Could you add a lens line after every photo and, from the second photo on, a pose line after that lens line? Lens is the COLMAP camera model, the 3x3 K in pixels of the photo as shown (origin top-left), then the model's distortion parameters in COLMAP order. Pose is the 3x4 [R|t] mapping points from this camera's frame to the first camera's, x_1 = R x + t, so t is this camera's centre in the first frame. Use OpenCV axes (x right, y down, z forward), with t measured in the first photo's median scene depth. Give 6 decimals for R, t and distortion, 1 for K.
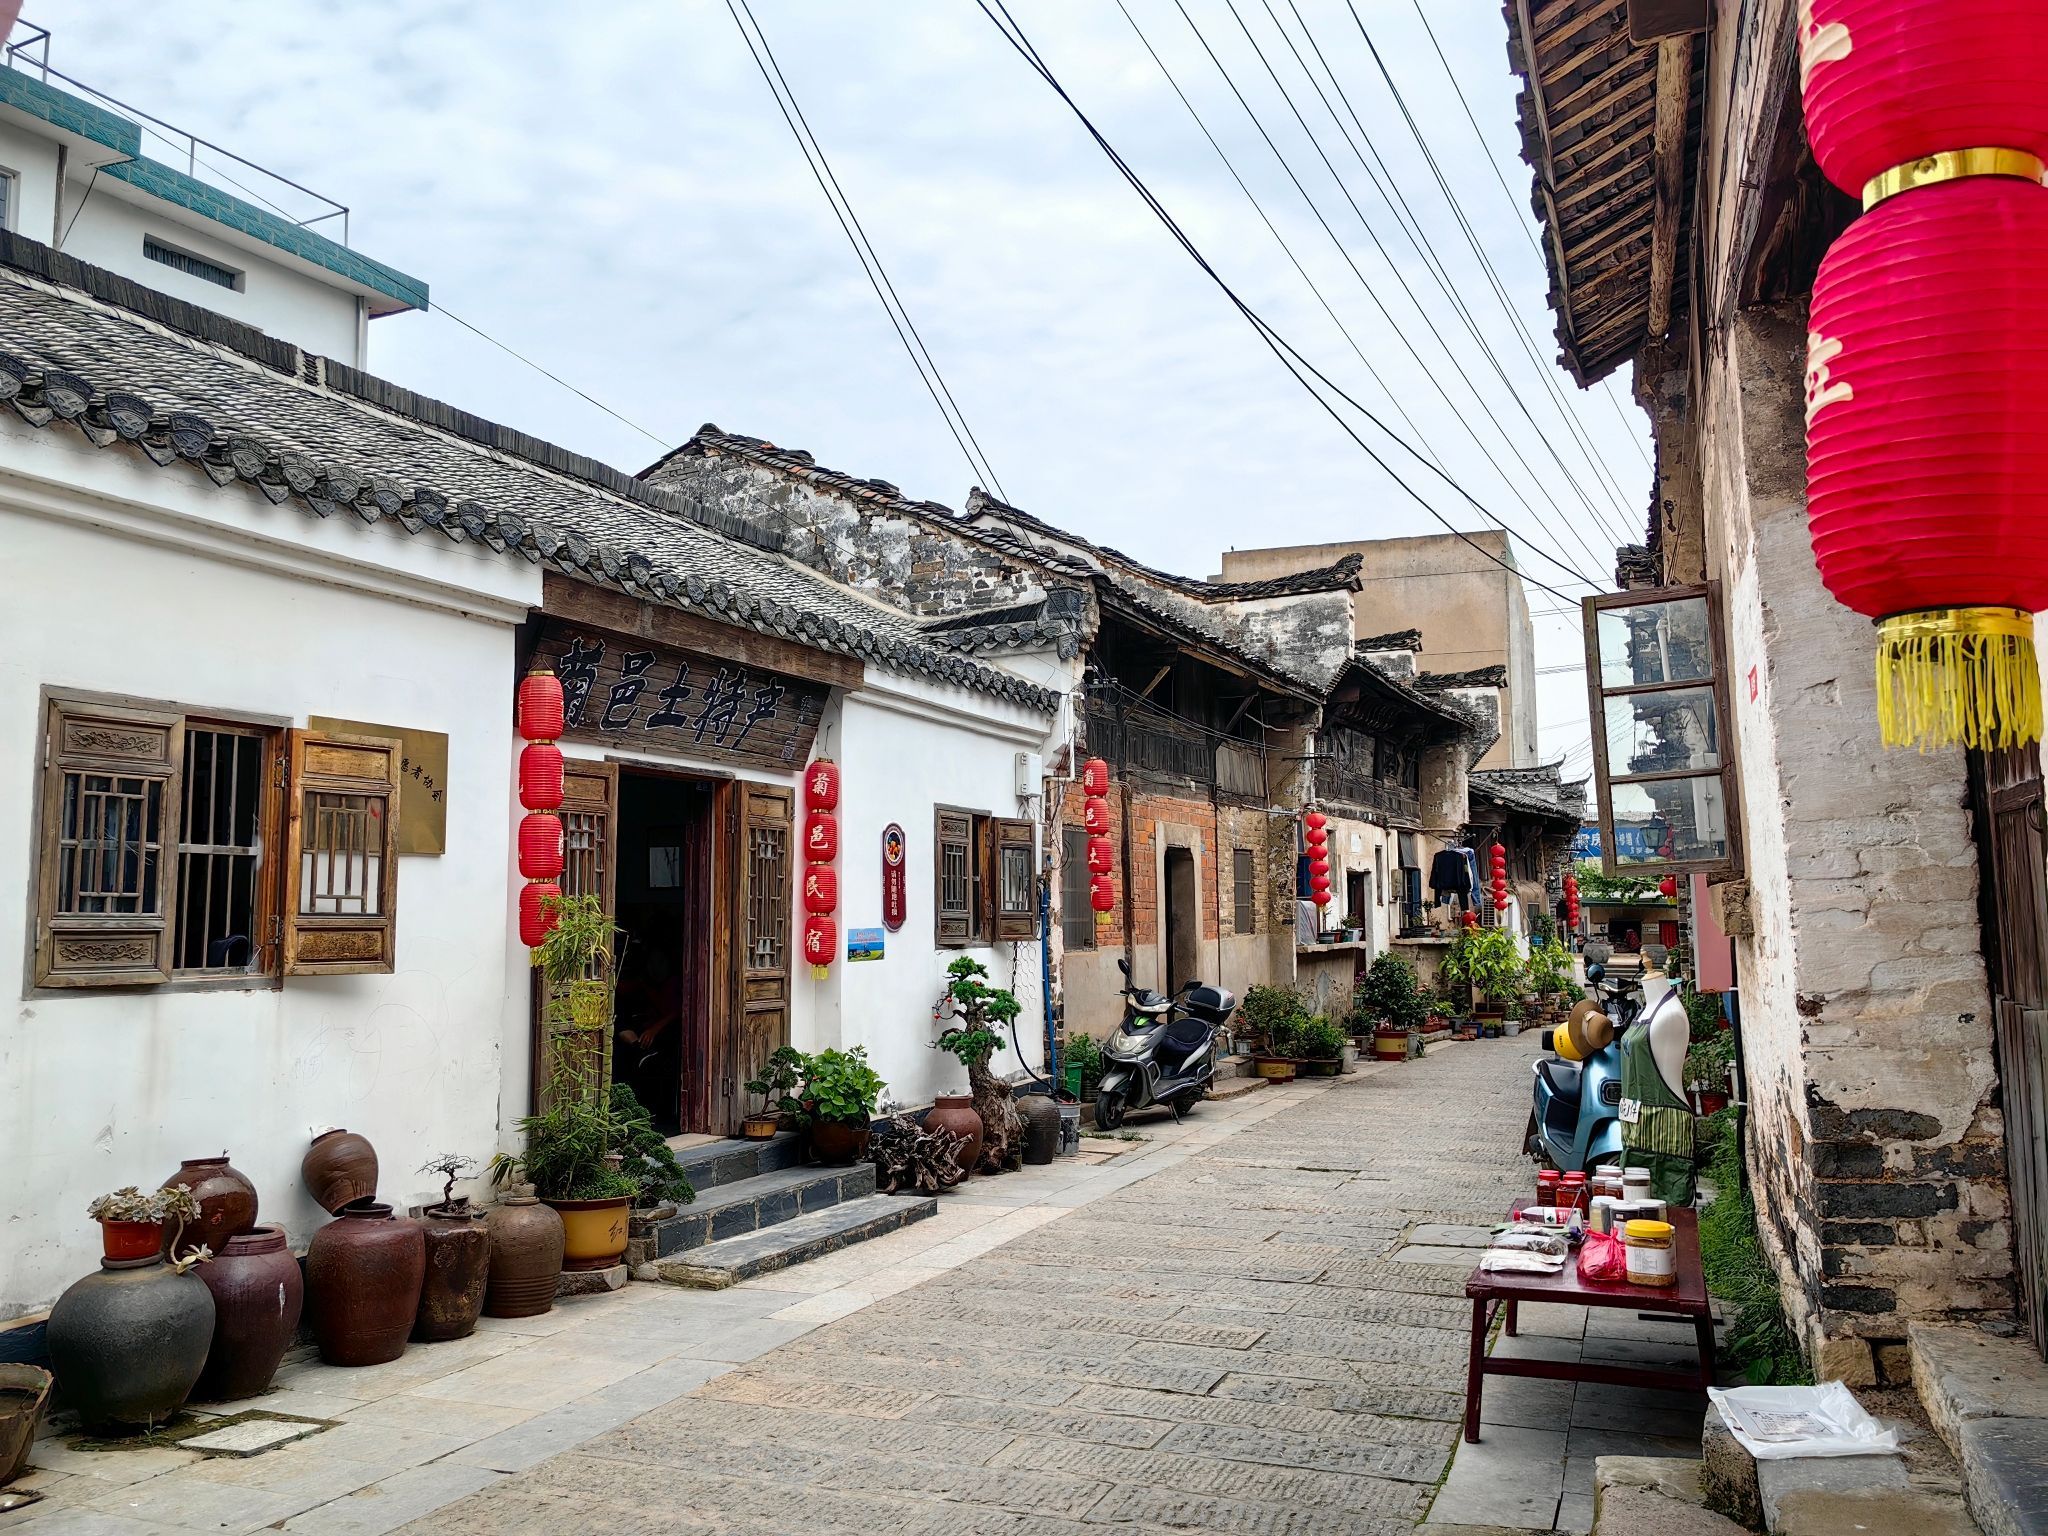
lens RADIAL K [[1627.7, 0, 1032.5], [0, 1627.7, 776.0], [0, 0, 1]] dist [0.127260, -0.185633]
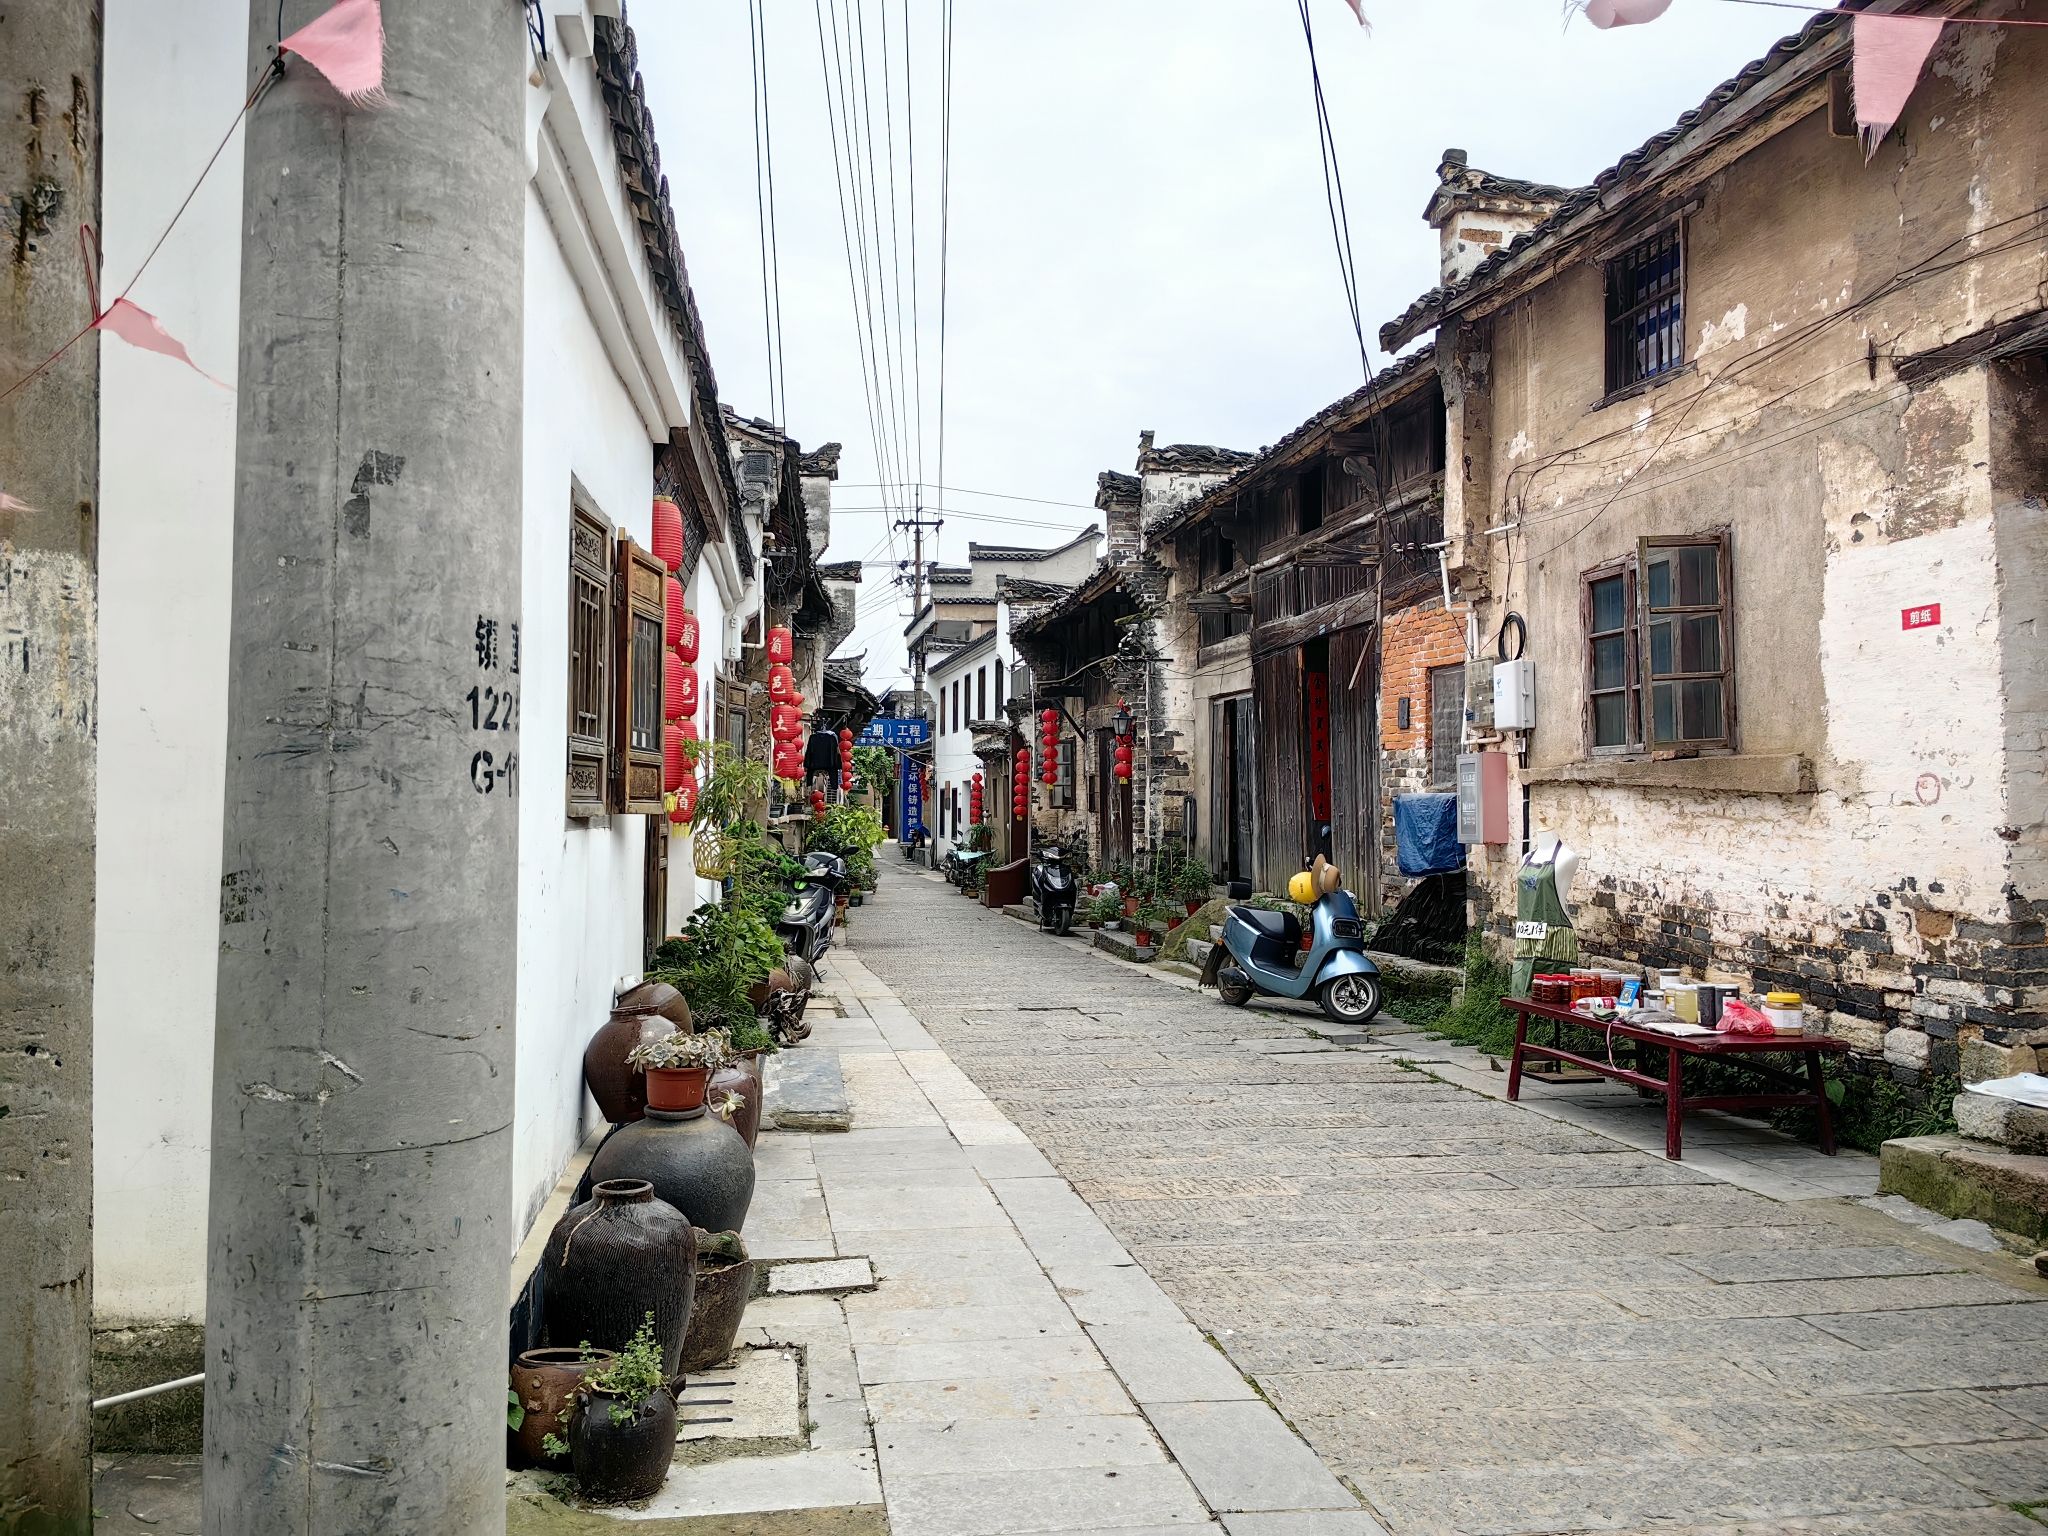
lens RADIAL K [[1627.7, 0, 1032.5], [0, 1627.7, 776.0], [0, 0, 1]] dist [0.127260, -0.185633]
pose [[0.860728, 0.024346, 0.508483, -0.529168], [-0.059631, 0.996801, 0.053214, 0.028594], [-0.505560, -0.076124, 0.859426, 0.074003]]
